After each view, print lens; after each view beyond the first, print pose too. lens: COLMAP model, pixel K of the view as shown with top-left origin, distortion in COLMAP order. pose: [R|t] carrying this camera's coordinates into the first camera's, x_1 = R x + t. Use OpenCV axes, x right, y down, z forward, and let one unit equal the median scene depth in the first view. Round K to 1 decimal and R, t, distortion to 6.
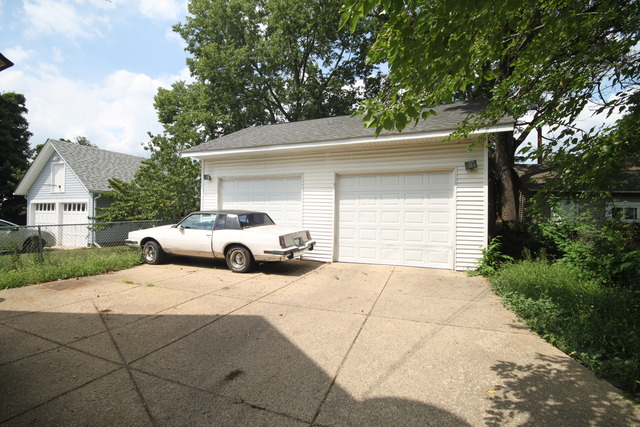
lens RADIAL K [[297.5, 0, 319.5], [0, 297.5, 213.6], [0, 0, 1]] dist [-0.000549, -0.000262]
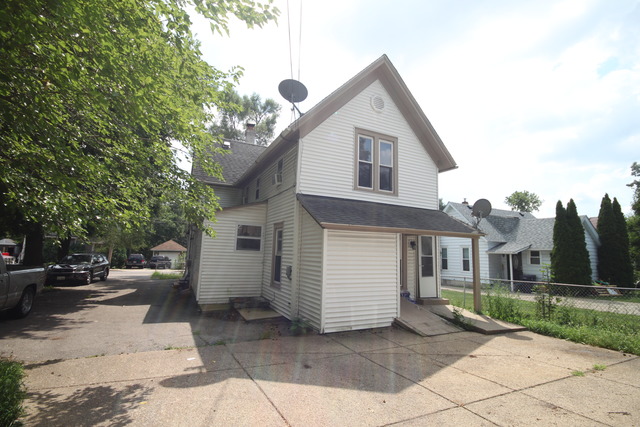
lens RADIAL K [[297.5, 0, 319.0], [0, 297.5, 213.8], [0, 0, 1]] dist [-0.000549, -0.000262]
pose [[-0.672088, -0.129389, -0.729079, 0.993354], [-0.030247, 0.988590, -0.147562, -0.057819], [0.739853, -0.077122, -0.668333, 2.236568]]
